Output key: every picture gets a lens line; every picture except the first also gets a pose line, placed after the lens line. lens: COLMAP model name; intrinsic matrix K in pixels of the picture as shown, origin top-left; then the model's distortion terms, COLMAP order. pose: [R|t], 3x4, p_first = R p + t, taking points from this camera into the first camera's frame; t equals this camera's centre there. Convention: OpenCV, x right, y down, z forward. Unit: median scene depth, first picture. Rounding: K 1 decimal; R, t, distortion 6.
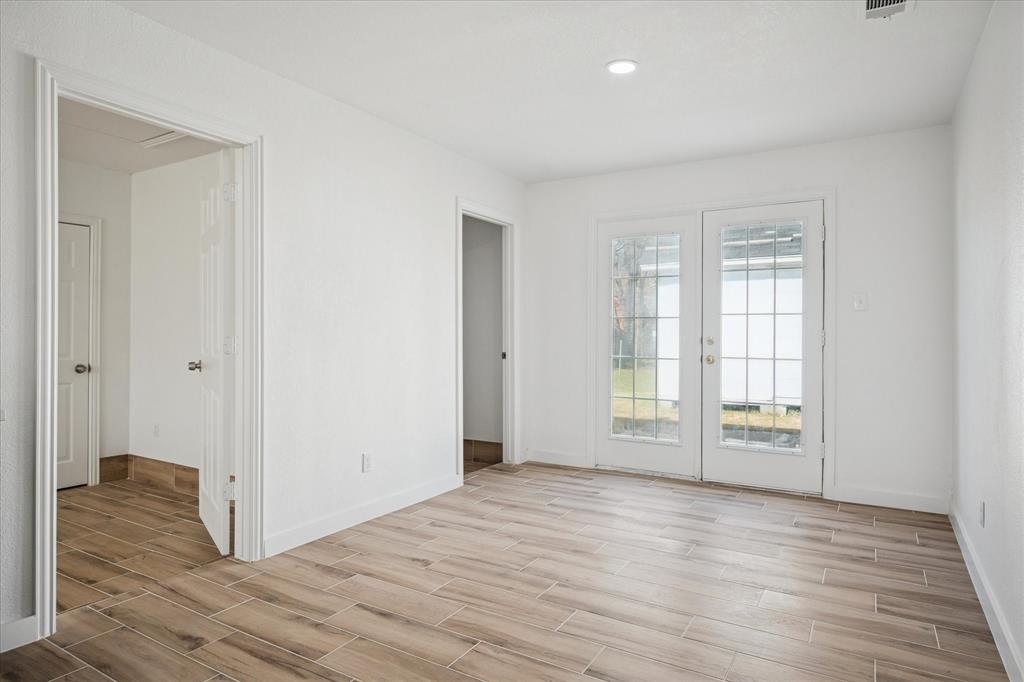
lens RADIAL K [[595.1, 0, 512.0], [0, 595.1, 341.0], [0, 0, 1]] dist [0.000121, -0.000317]
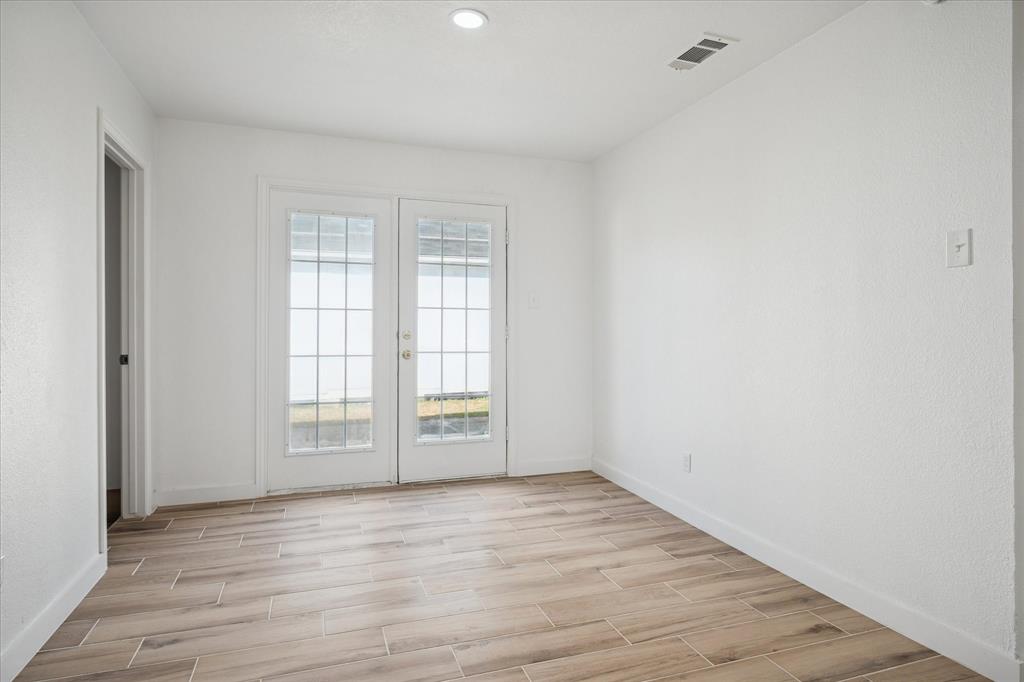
lens RADIAL K [[587.1, 0, 511.7], [0, 587.1, 331.7], [0, 0, 1]] dist [0.002222, -0.001063]
pose [[0.636696, -0.003984, 0.771105, -0.313354], [0.006113, 0.999981, 0.000119, -0.005431], [-0.771091, 0.004638, 0.636708, 0.297643]]
